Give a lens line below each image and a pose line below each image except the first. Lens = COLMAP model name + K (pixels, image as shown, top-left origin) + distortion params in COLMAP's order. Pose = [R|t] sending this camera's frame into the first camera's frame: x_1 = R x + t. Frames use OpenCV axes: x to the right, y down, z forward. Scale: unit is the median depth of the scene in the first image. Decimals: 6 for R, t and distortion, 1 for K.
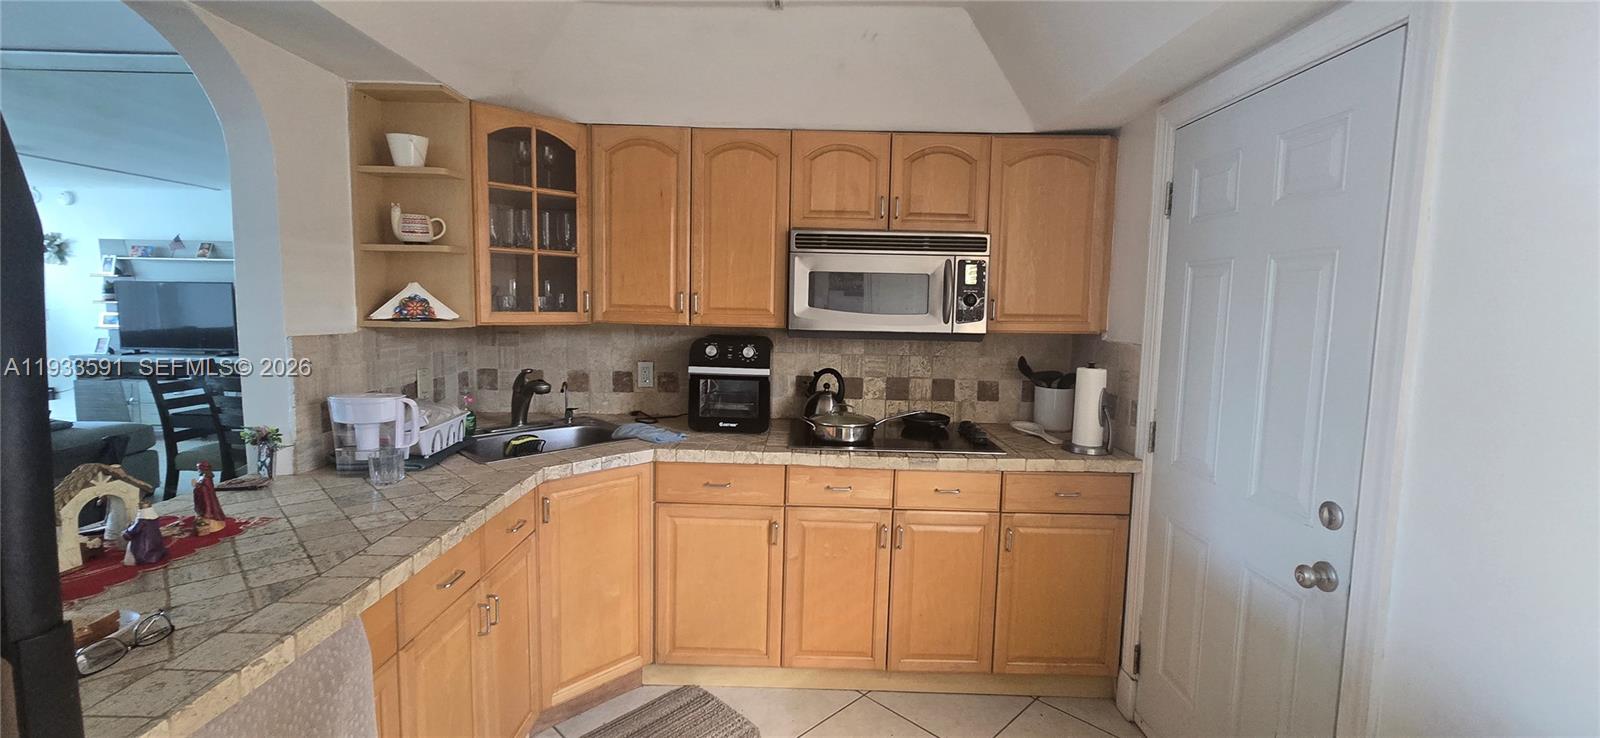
lens RADIAL K [[636.7, 0, 800.0], [0, 636.7, 369.0], [0, 0, 1]] dist [0.000006, -0.000073]
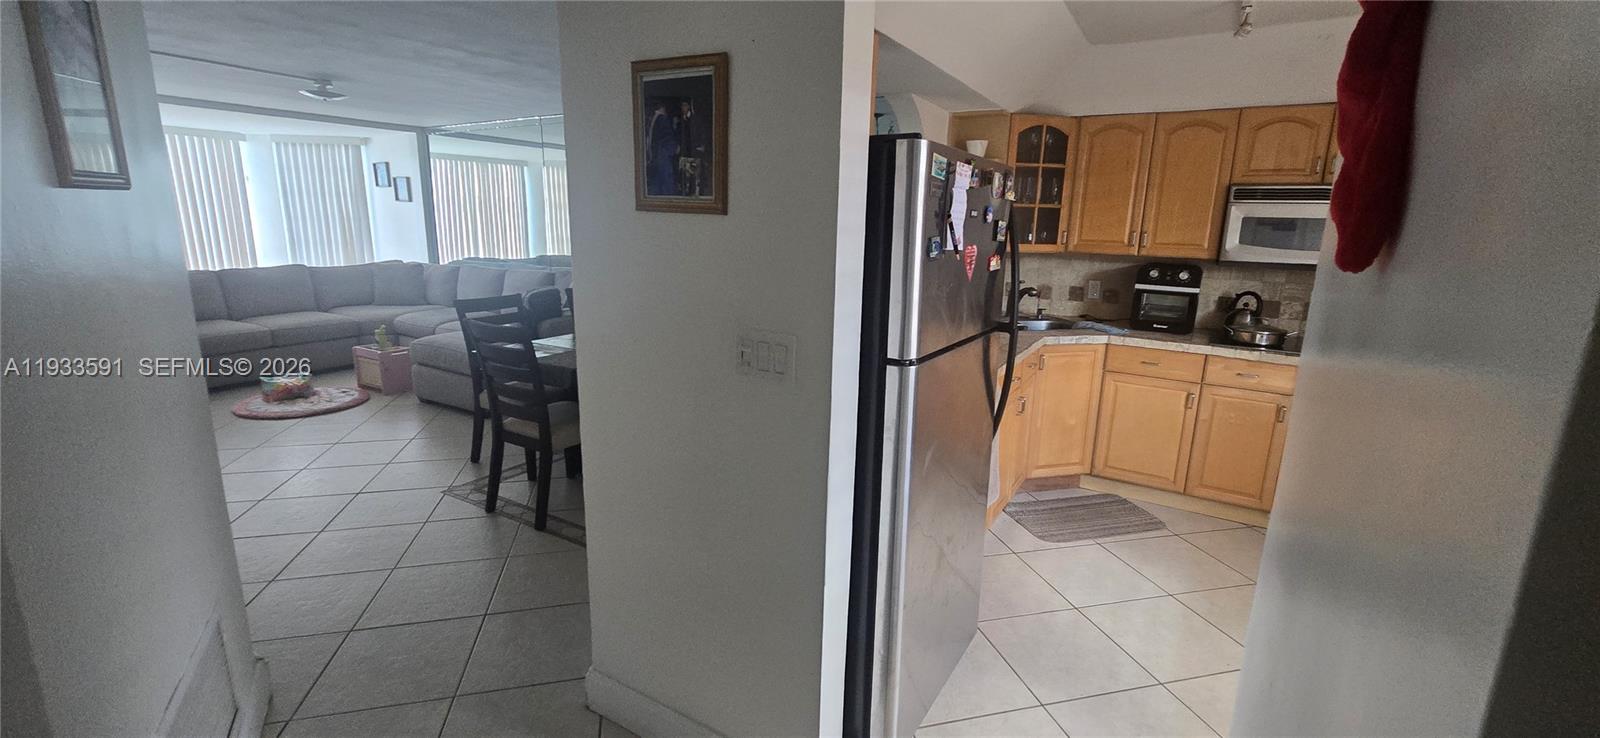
lens RADIAL K [[652.3, 0, 805.1], [0, 652.3, 366.3], [0, 0, 1]] dist [-0.001282, -0.000481]
pose [[0.855964, 0.110375, -0.505117, -0.047004], [-0.056723, 0.991098, 0.120448, 0.045726], [0.513915, -0.074447, 0.854605, -0.670792]]
